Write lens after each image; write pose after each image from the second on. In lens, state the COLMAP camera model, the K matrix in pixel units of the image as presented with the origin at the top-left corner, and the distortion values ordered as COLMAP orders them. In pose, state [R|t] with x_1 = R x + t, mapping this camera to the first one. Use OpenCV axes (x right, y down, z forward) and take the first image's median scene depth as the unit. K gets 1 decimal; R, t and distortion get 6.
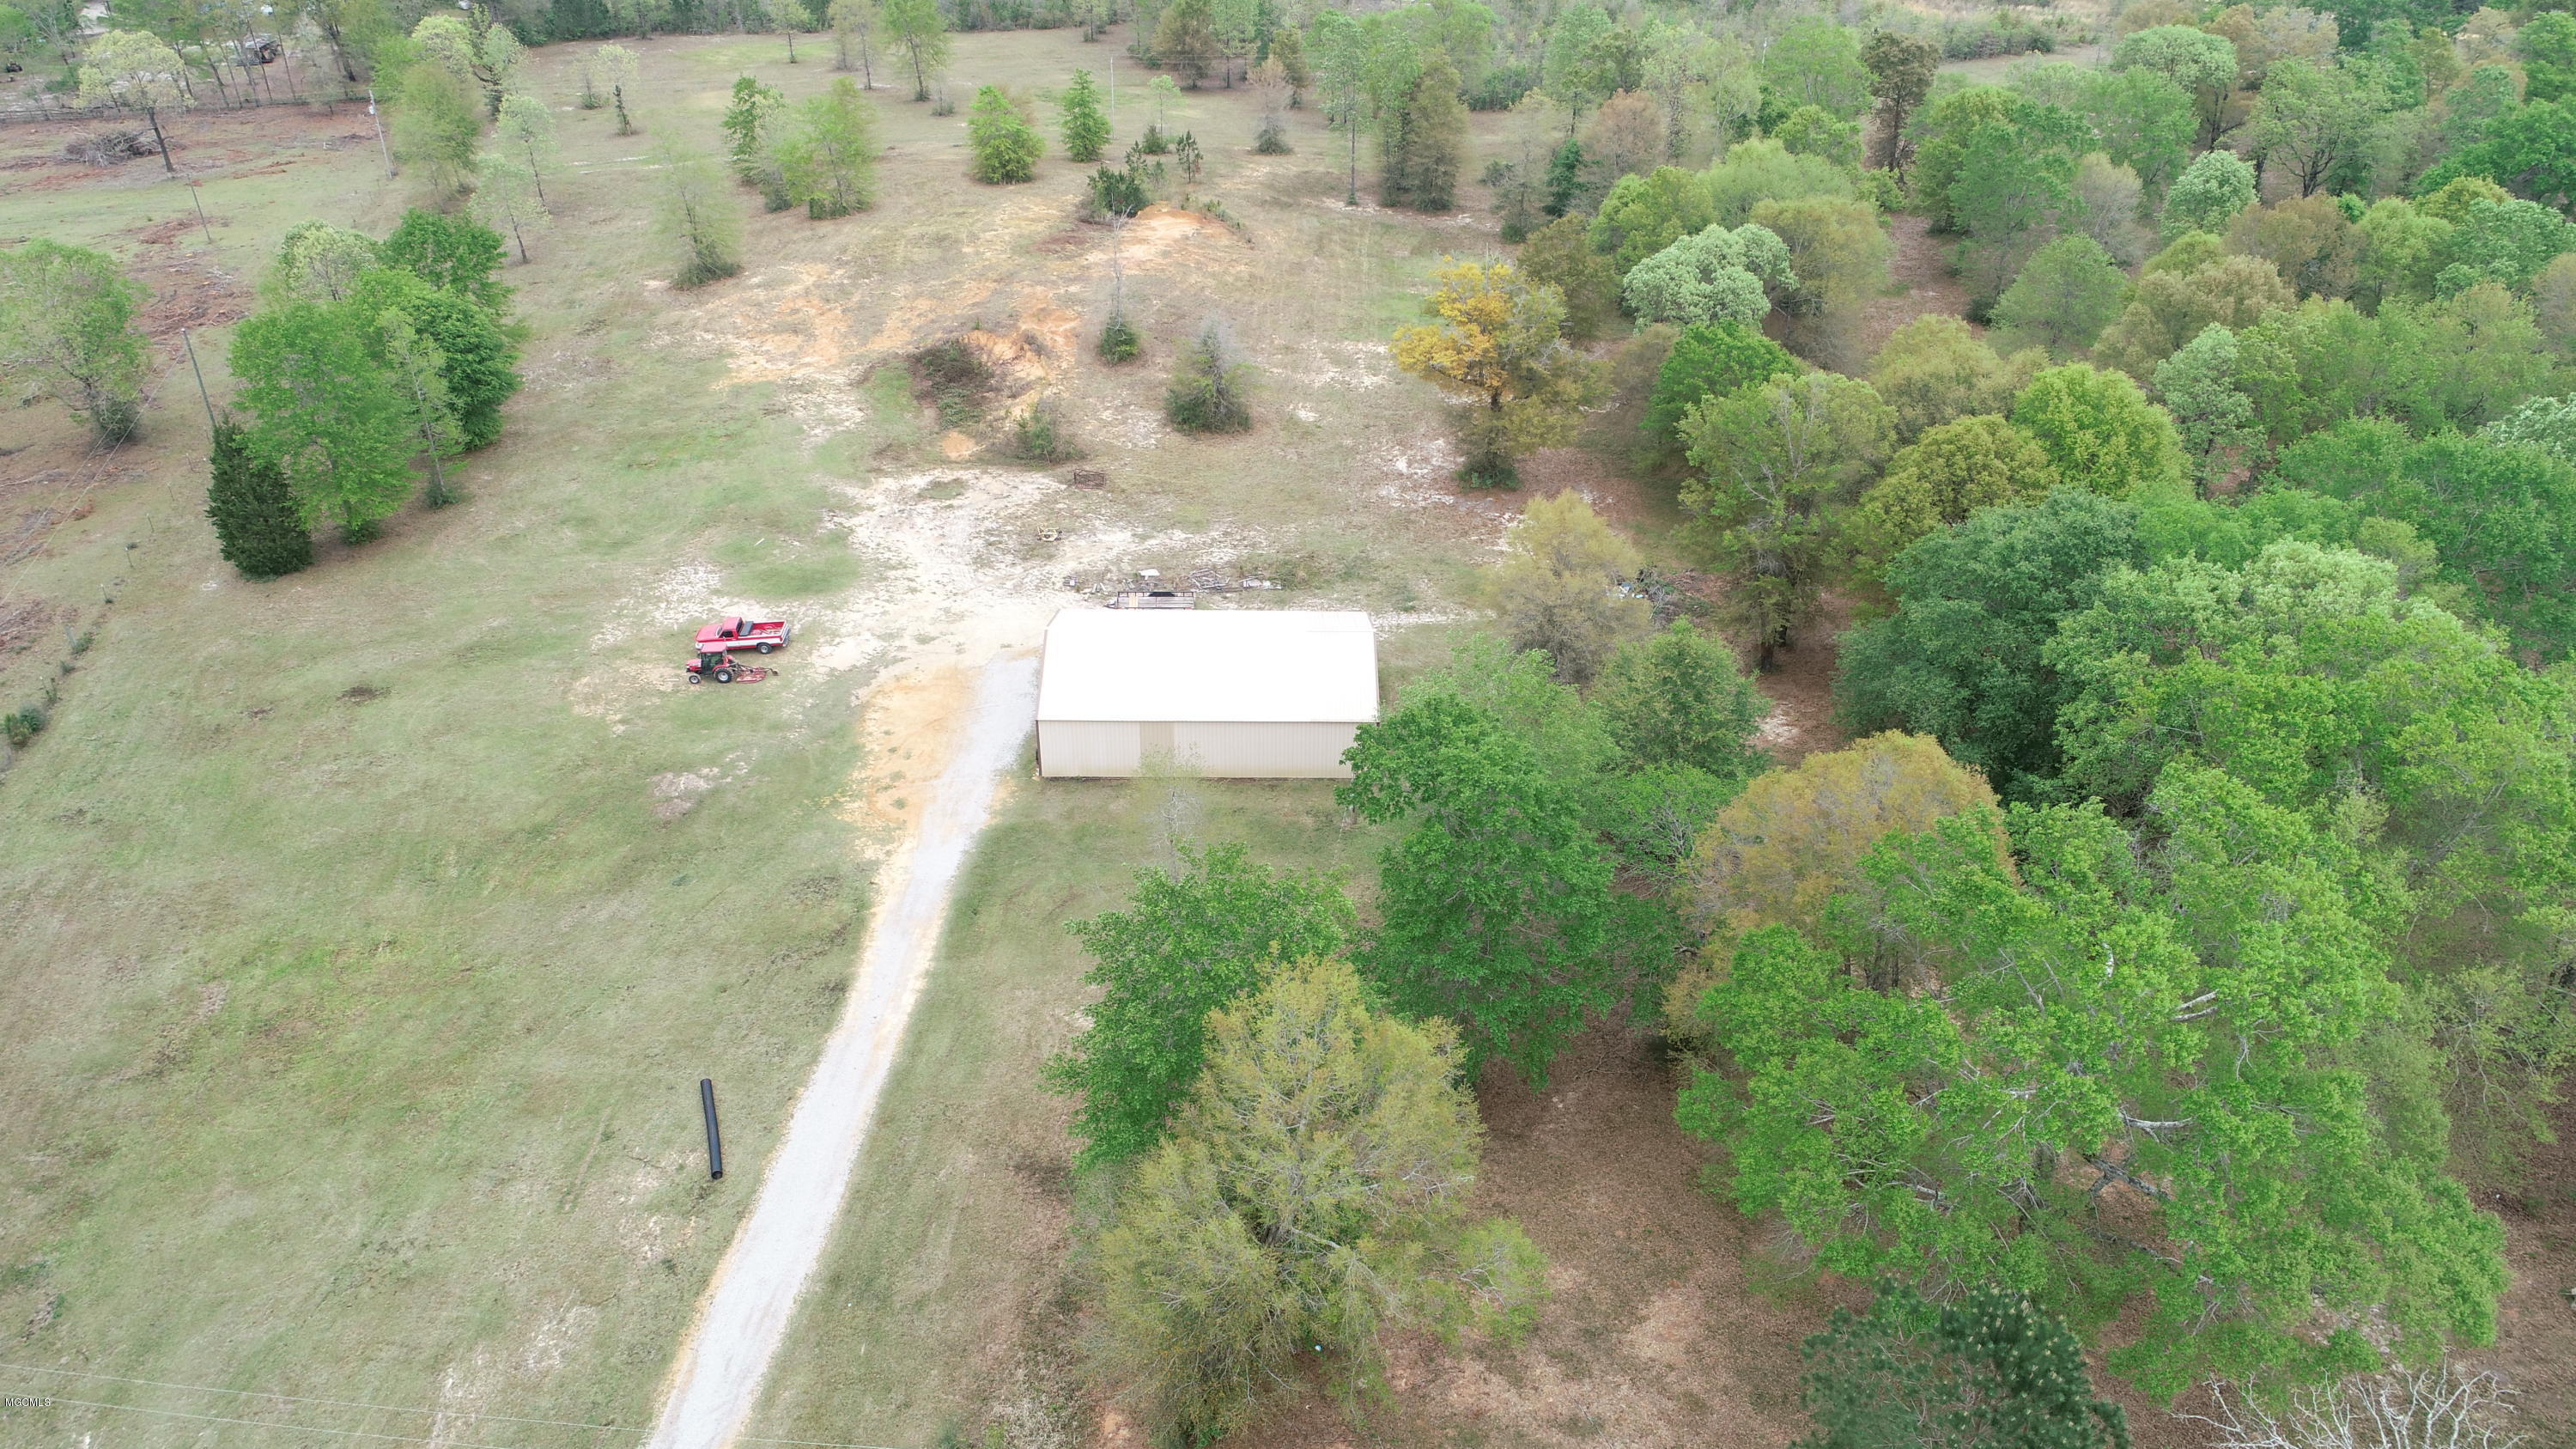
lens RADIAL K [[1724.3, 0, 1296.6], [0, 1724.3, 730.3], [0, 0, 1]] dist [0.000075, 0.000198]
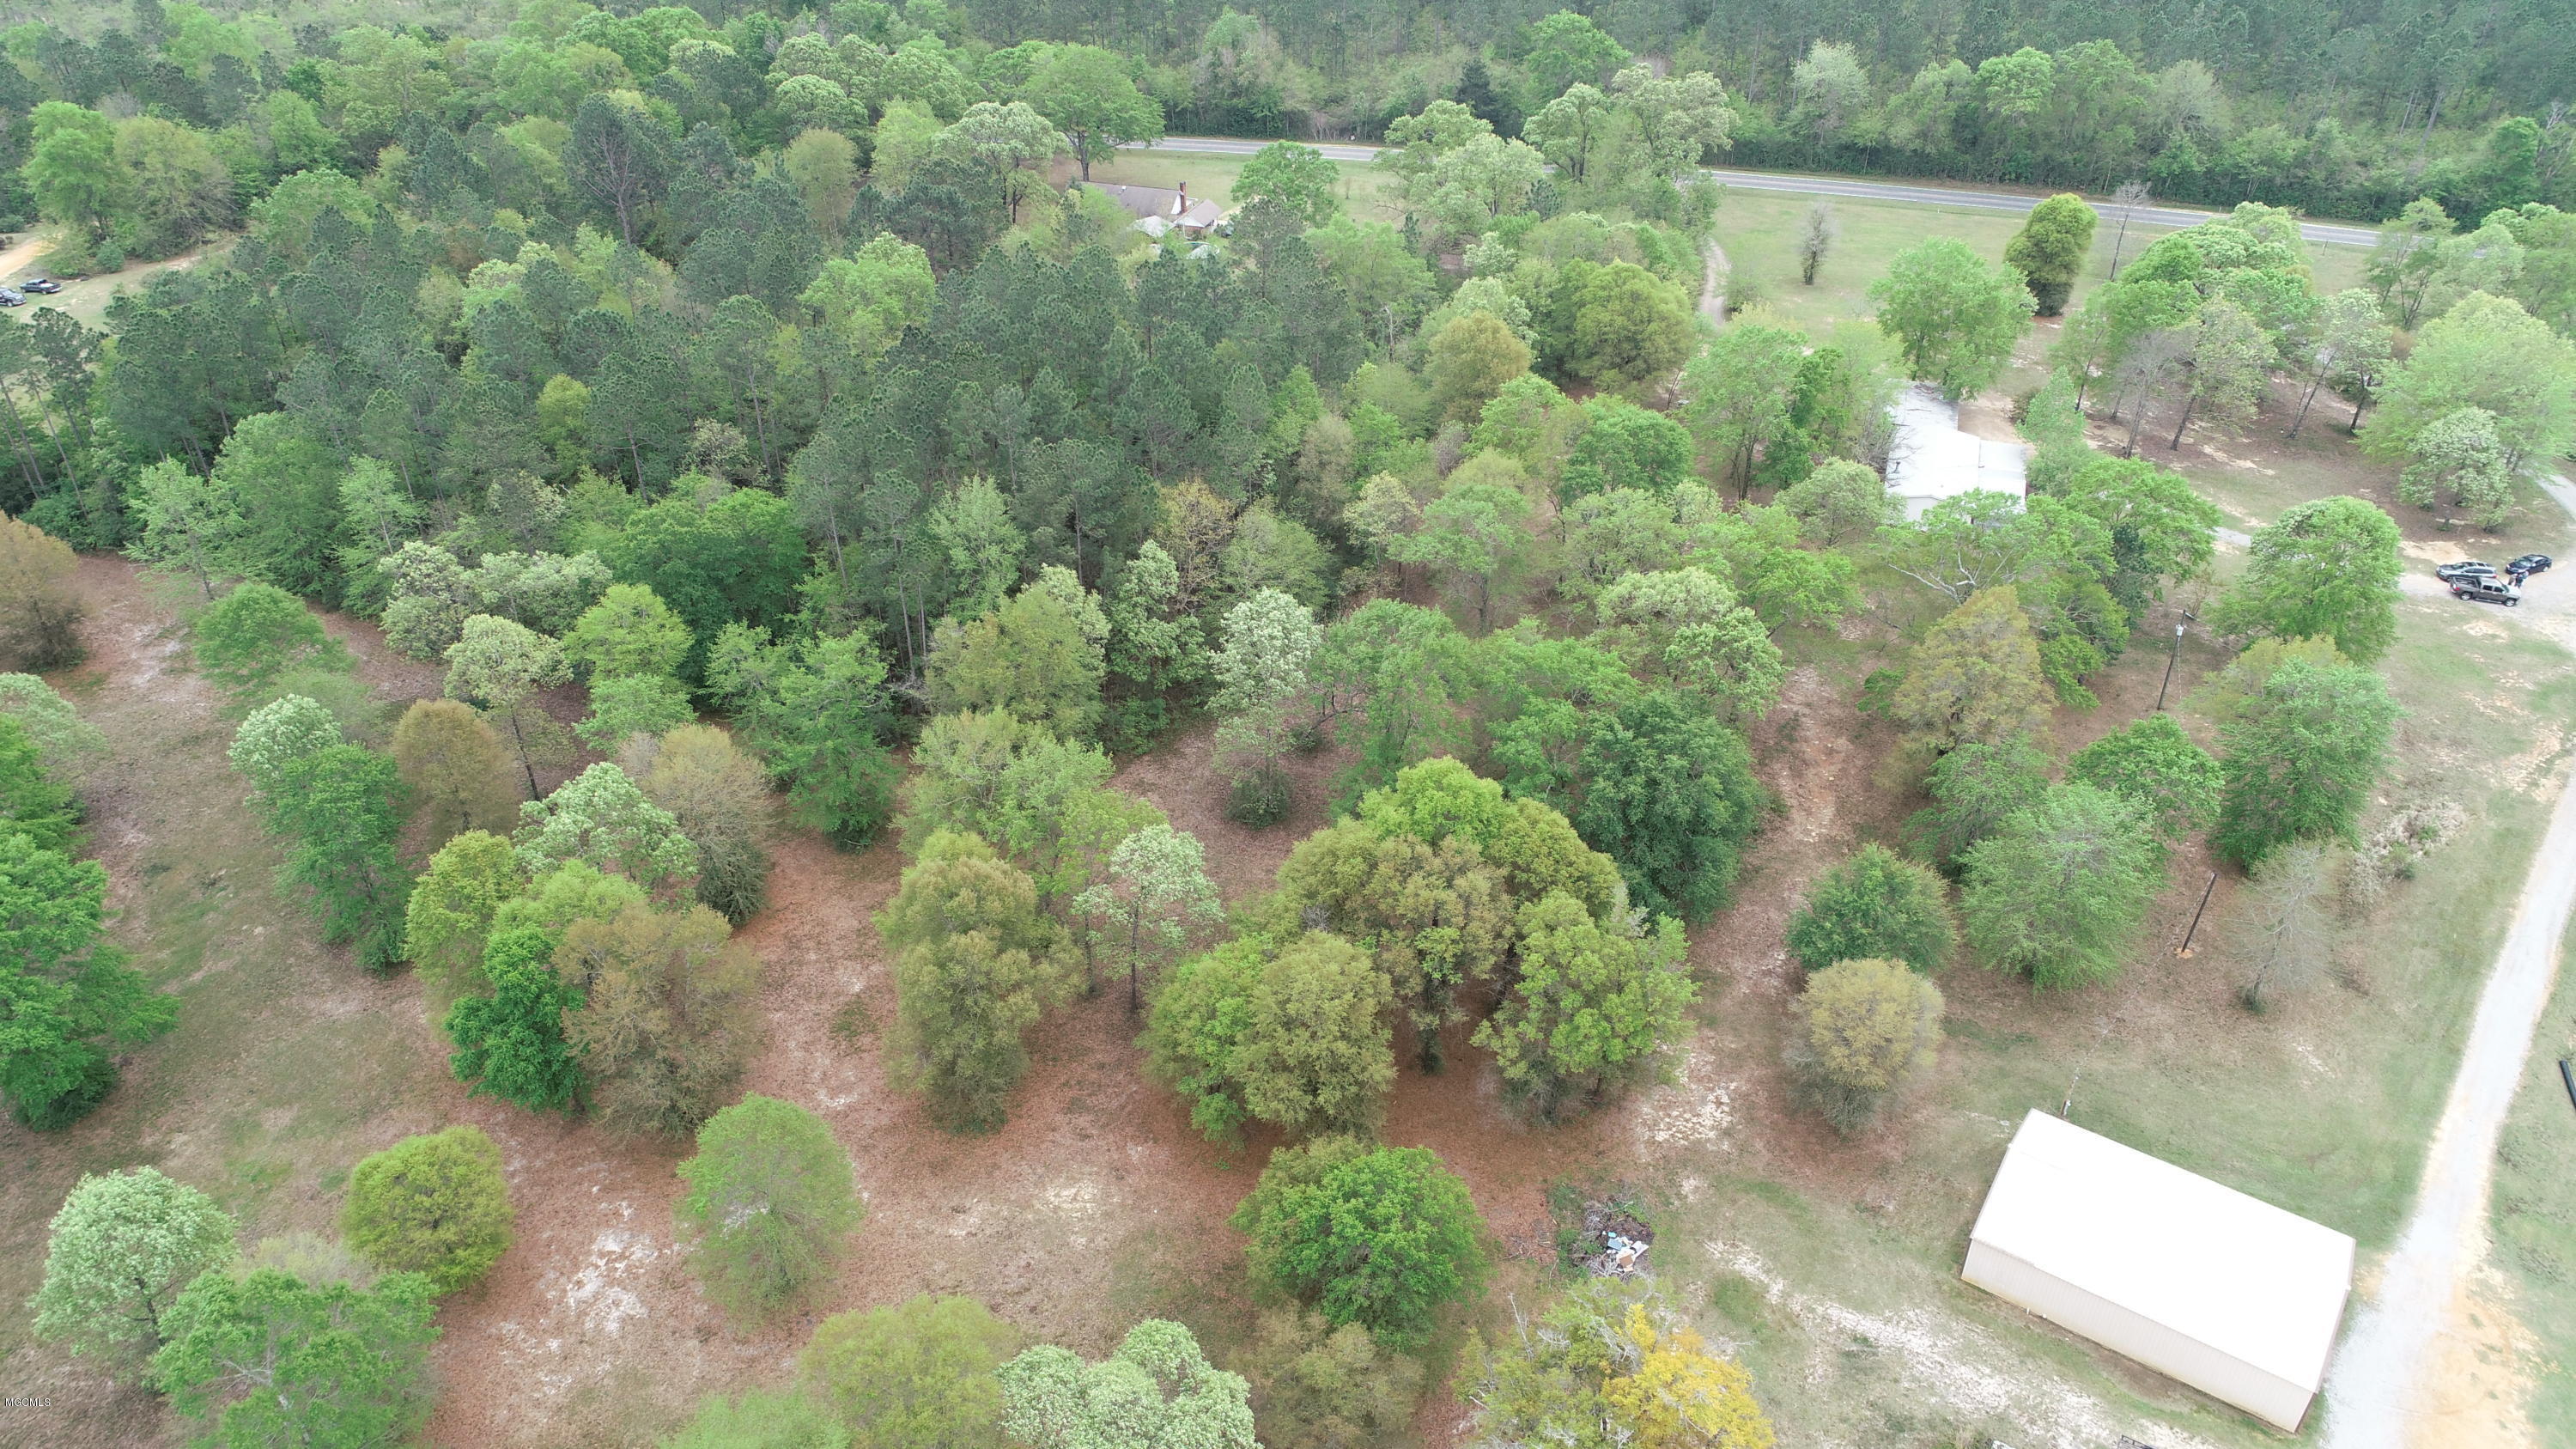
lens RADIAL K [[1724.3, 0, 1288.8], [0, 1724.3, 727.3], [0, 0, 1]] dist [0.000075, 0.000198]
pose [[-0.805266, -0.330899, 0.491987, -0.028232], [0.309056, 0.473881, 0.824573, -0.968195], [-0.505994, 0.816053, -0.279334, 1.049463]]
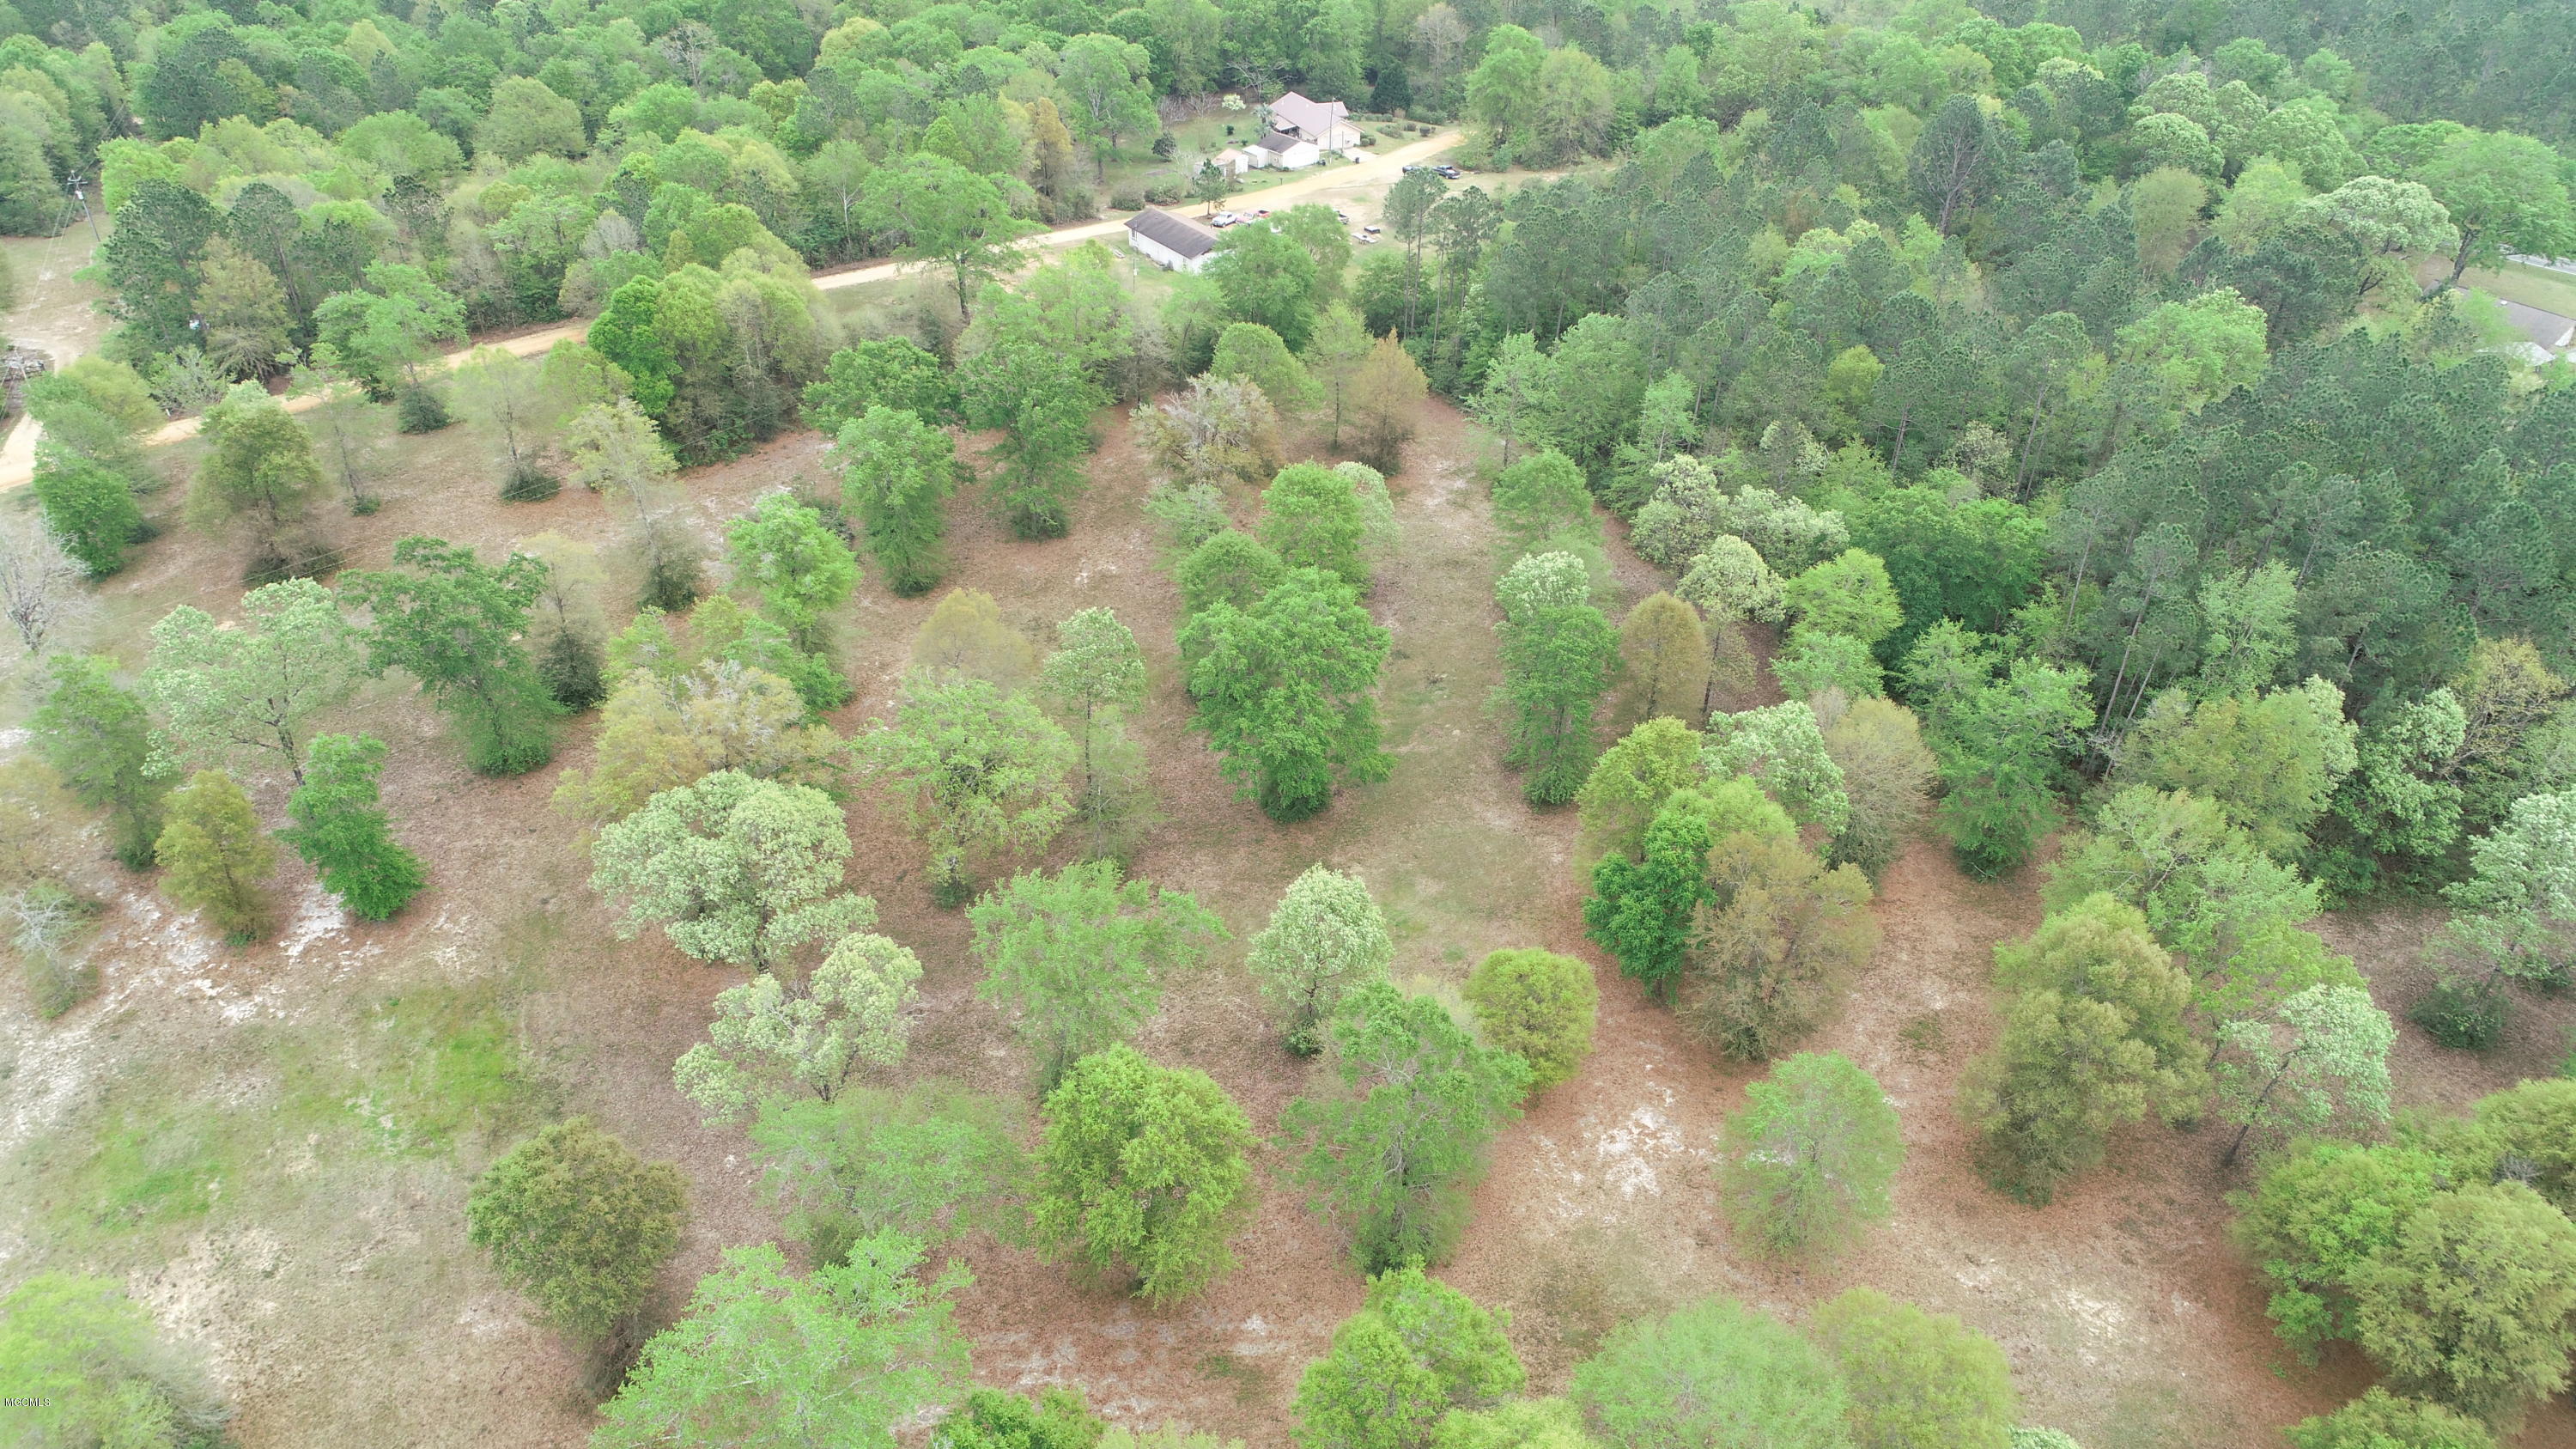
lens RADIAL K [[1724.3, 0, 1293.8], [0, 1724.3, 723.9], [0, 0, 1]] dist [0.000075, 0.000198]
pose [[-0.246432, -0.539033, 0.805428, -0.001473], [0.494258, 0.644962, 0.582866, -1.011550], [-0.833655, 0.541726, 0.107482, 1.135431]]
